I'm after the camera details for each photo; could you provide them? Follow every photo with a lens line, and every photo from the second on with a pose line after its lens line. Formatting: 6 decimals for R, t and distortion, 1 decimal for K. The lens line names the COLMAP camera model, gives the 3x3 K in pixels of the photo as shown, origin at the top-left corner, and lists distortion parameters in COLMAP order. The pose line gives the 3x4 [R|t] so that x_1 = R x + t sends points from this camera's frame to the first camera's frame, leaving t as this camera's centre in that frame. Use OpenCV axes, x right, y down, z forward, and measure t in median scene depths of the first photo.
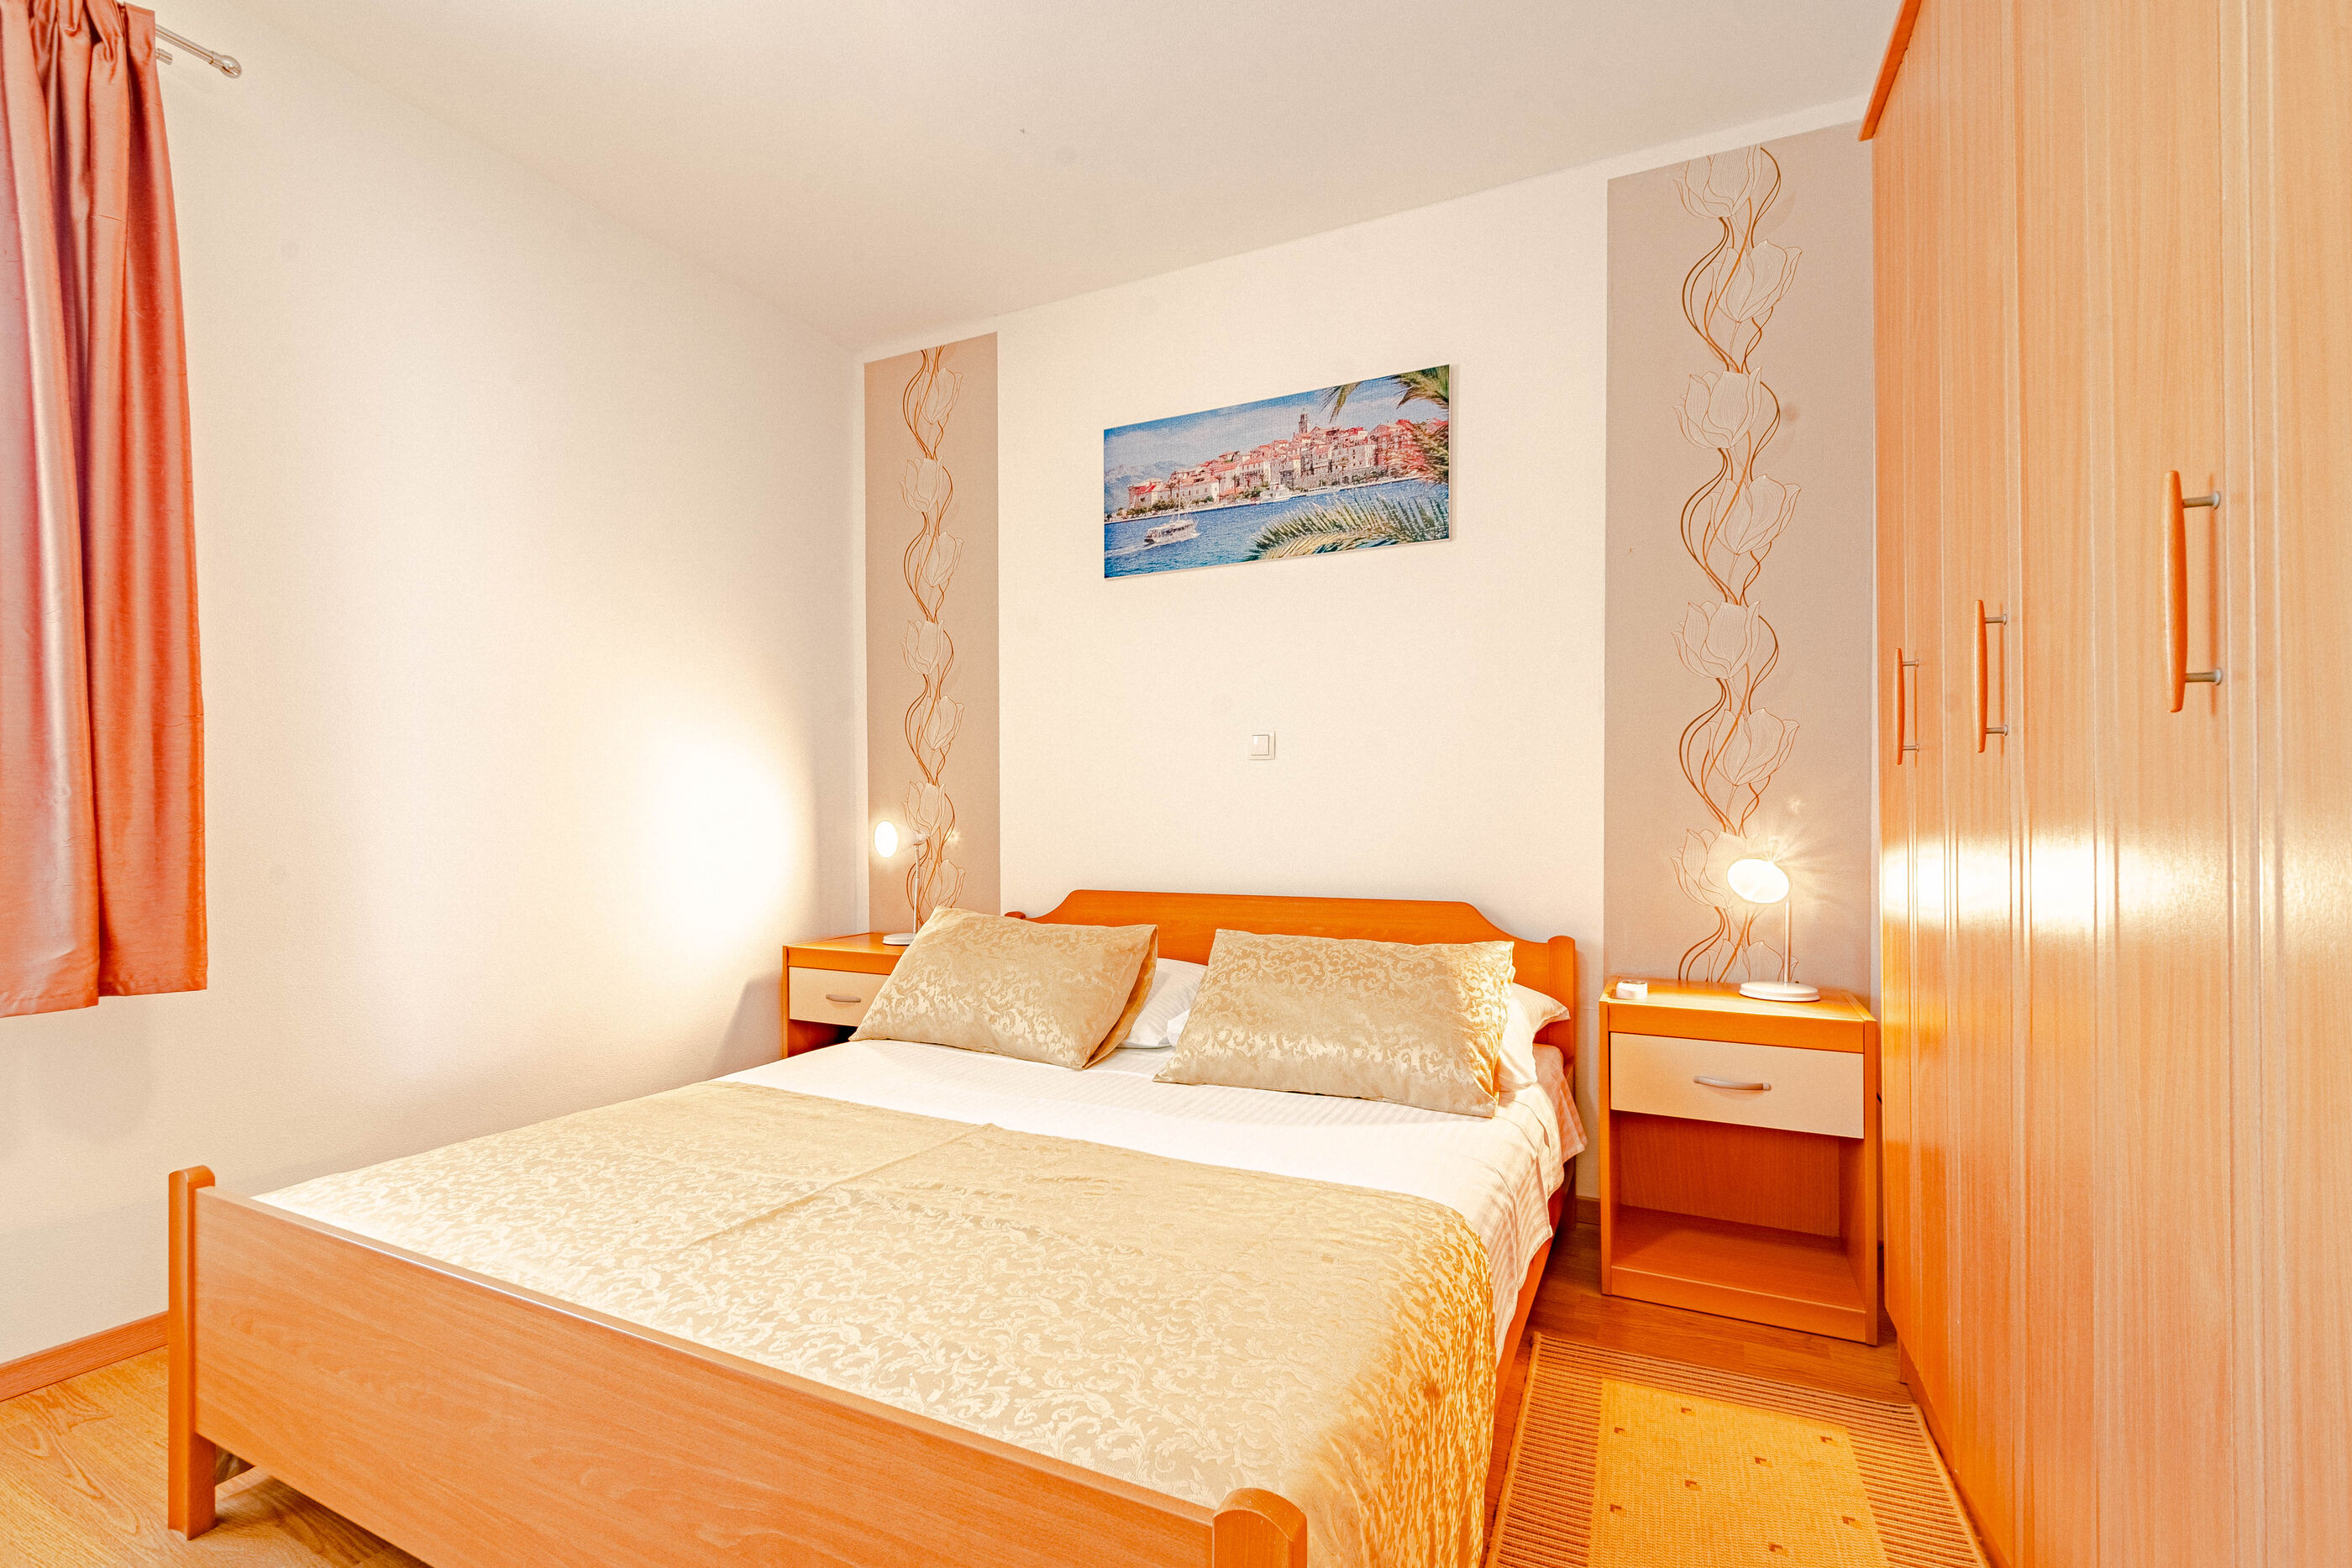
lens RADIAL K [[1054.0, 0, 1146.2], [0, 1054.0, 826.7], [0, 0, 1]] dist [0.003415, -0.000730]
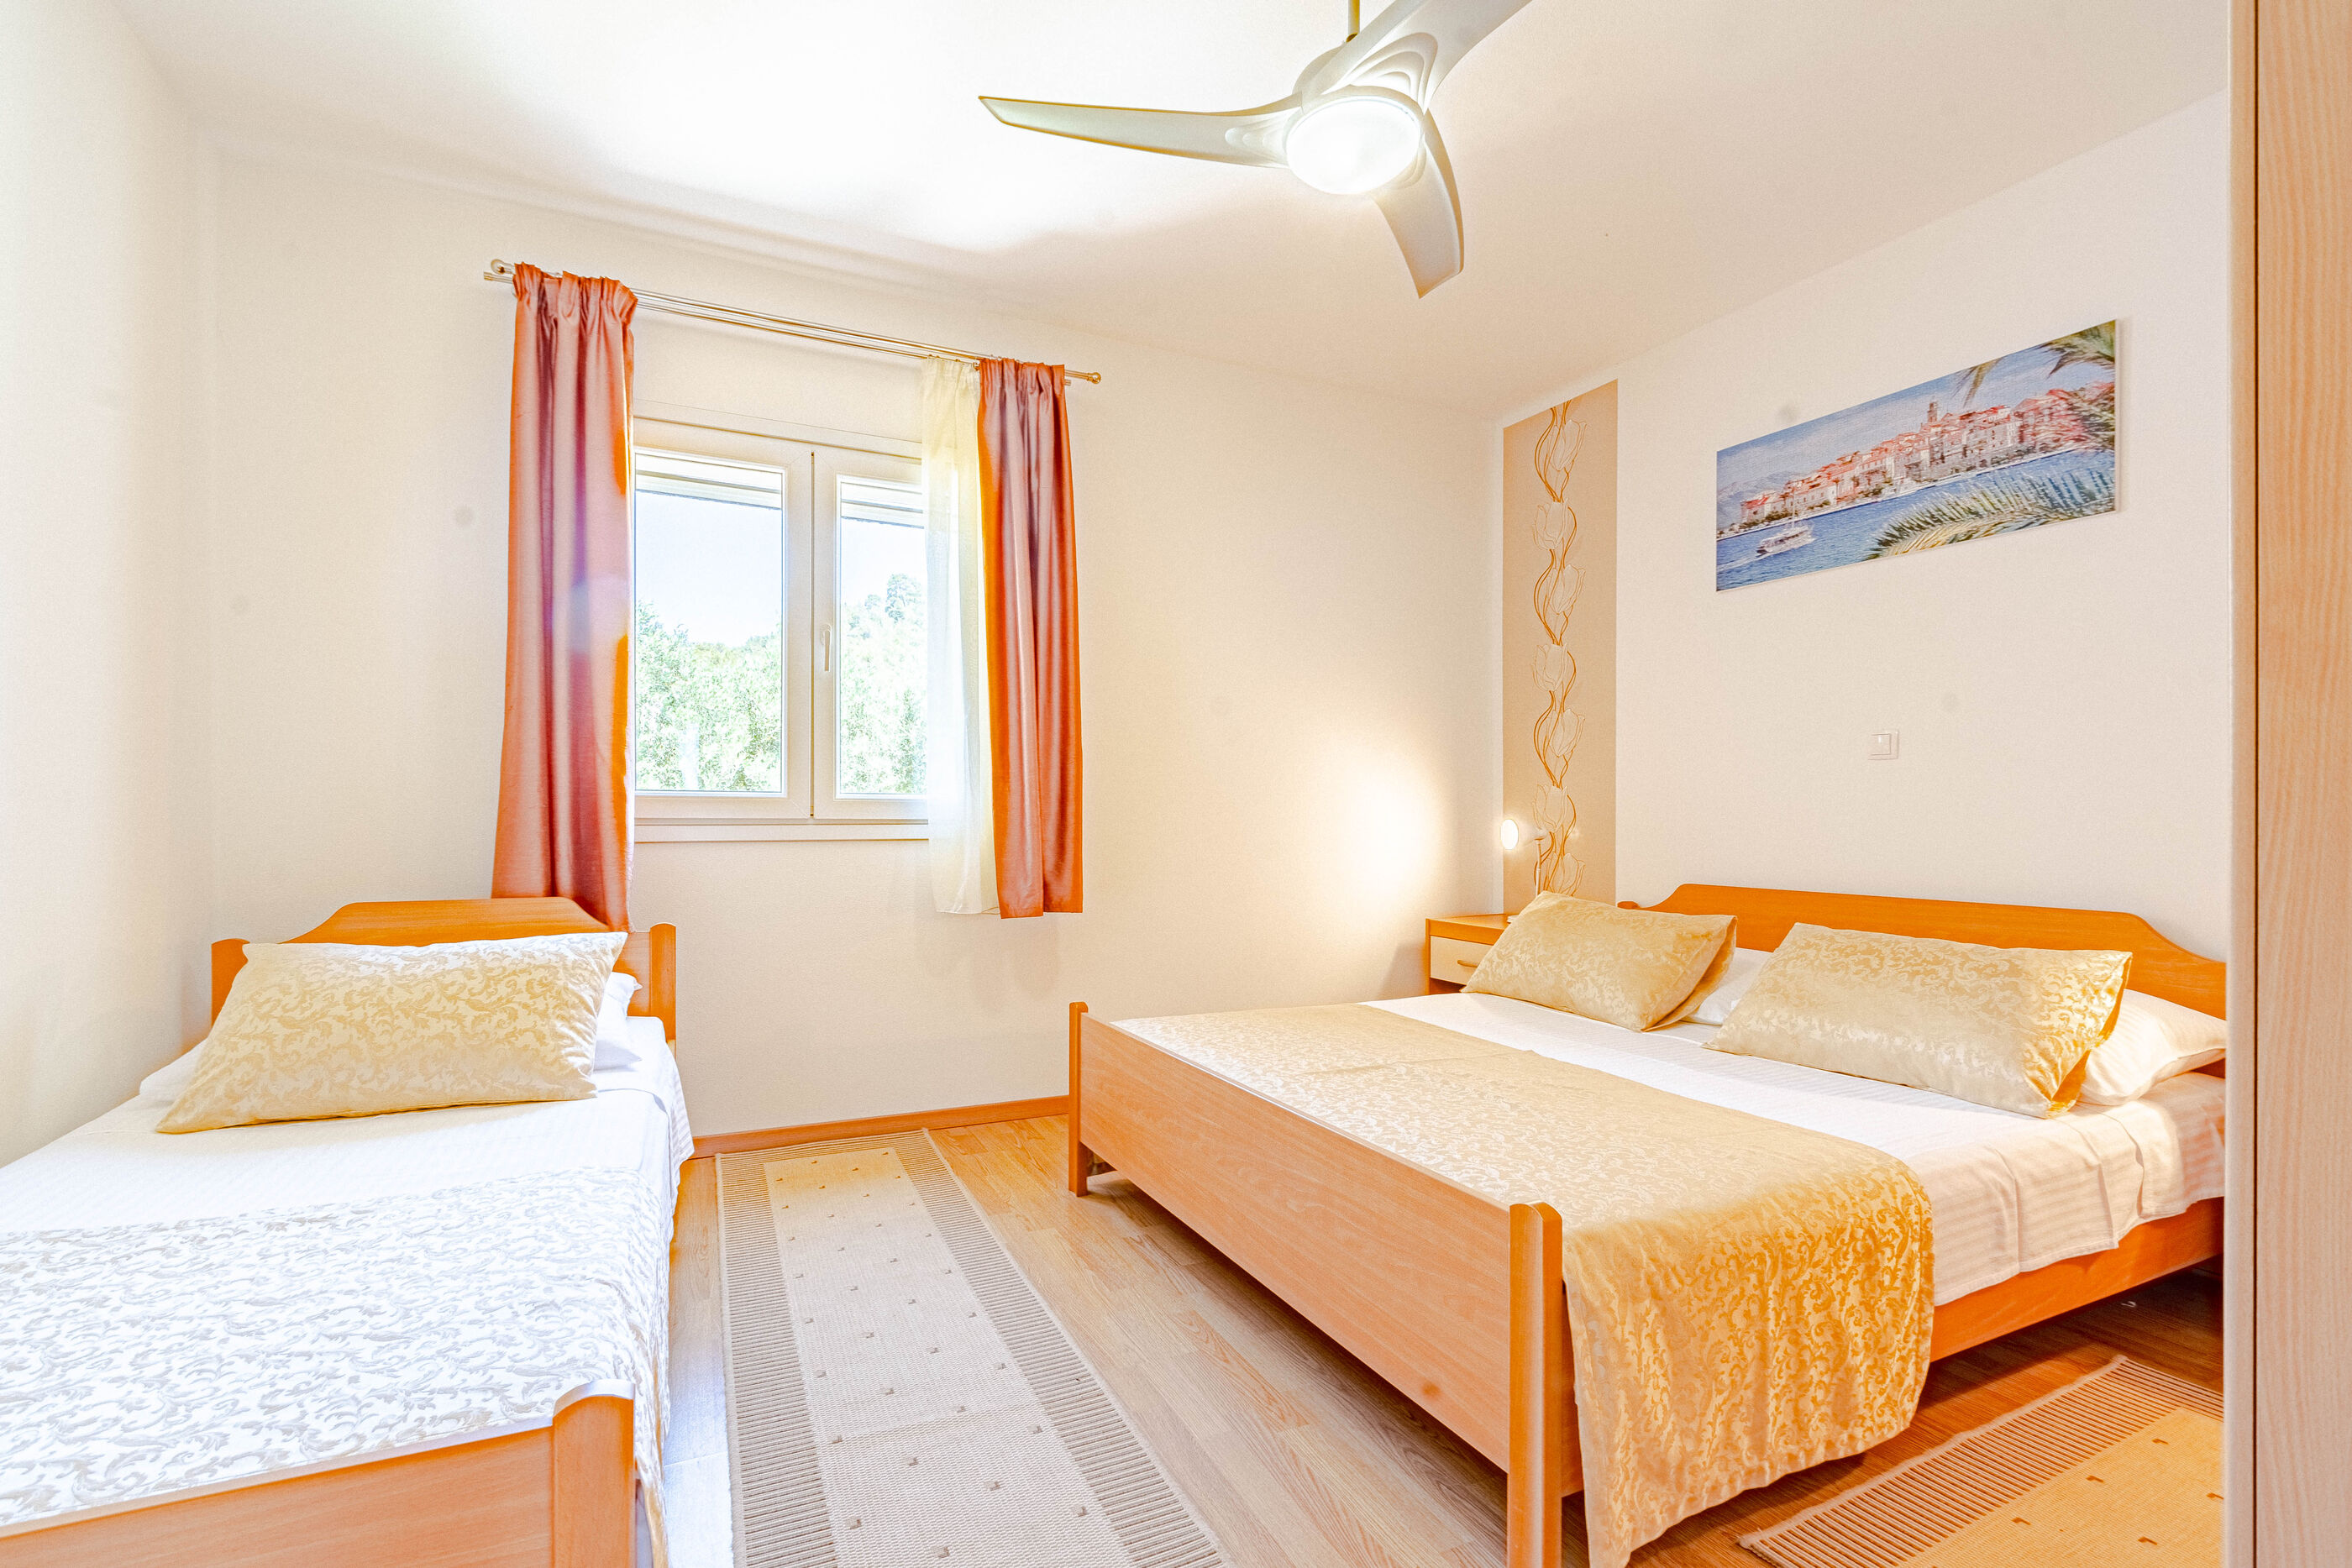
lens RADIAL K [[1063.2, 0, 1155.4], [0, 1063.2, 819.8], [0, 0, 1]] dist [0.039106, -0.028076]
pose [[0.796487, 0.005841, -0.604627, 0.185831], [-0.006734, 0.999977, 0.000790, -0.002866], [0.604618, 0.003443, 0.796509, -0.227549]]
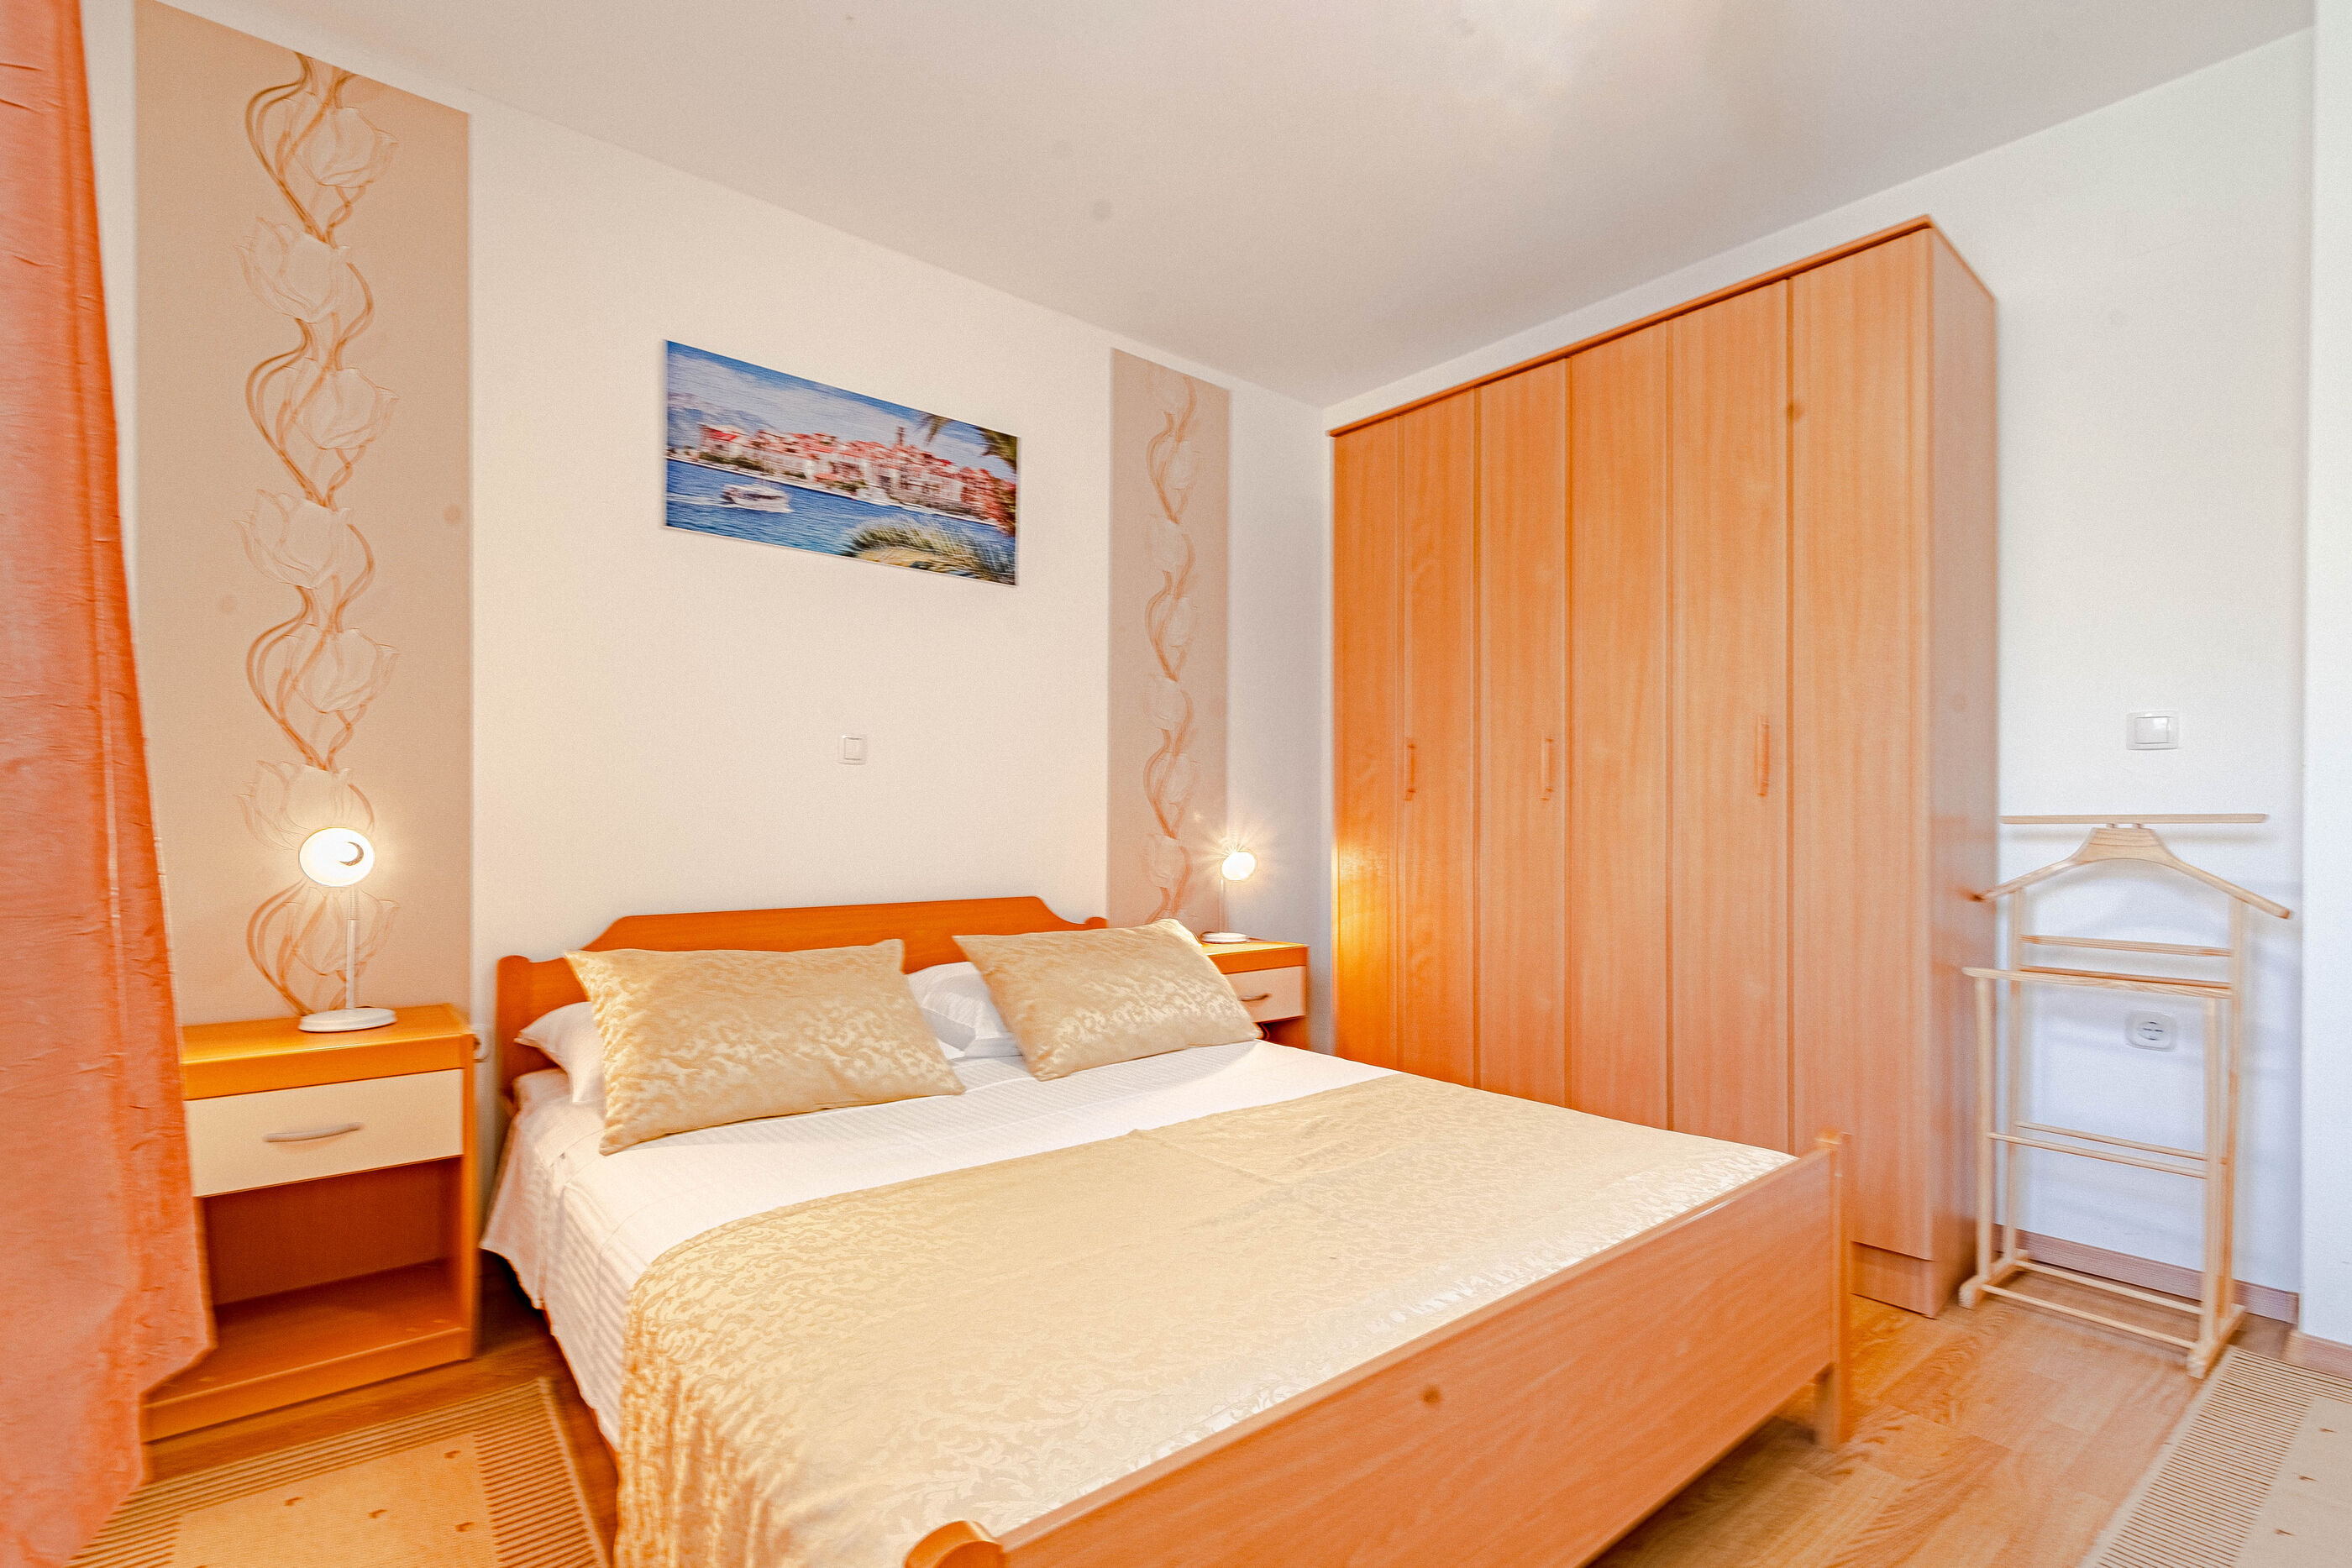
lens RADIAL K [[1062.4, 0, 1166.0], [0, 1062.4, 824.8], [0, 0, 1]] dist [0.020832, -0.012439]
pose [[0.408511, 0.001007, 0.912753, -0.699799], [0.001559, 0.999997, -0.001800, -0.006462], [-0.912752, 0.002158, 0.408509, 0.358183]]
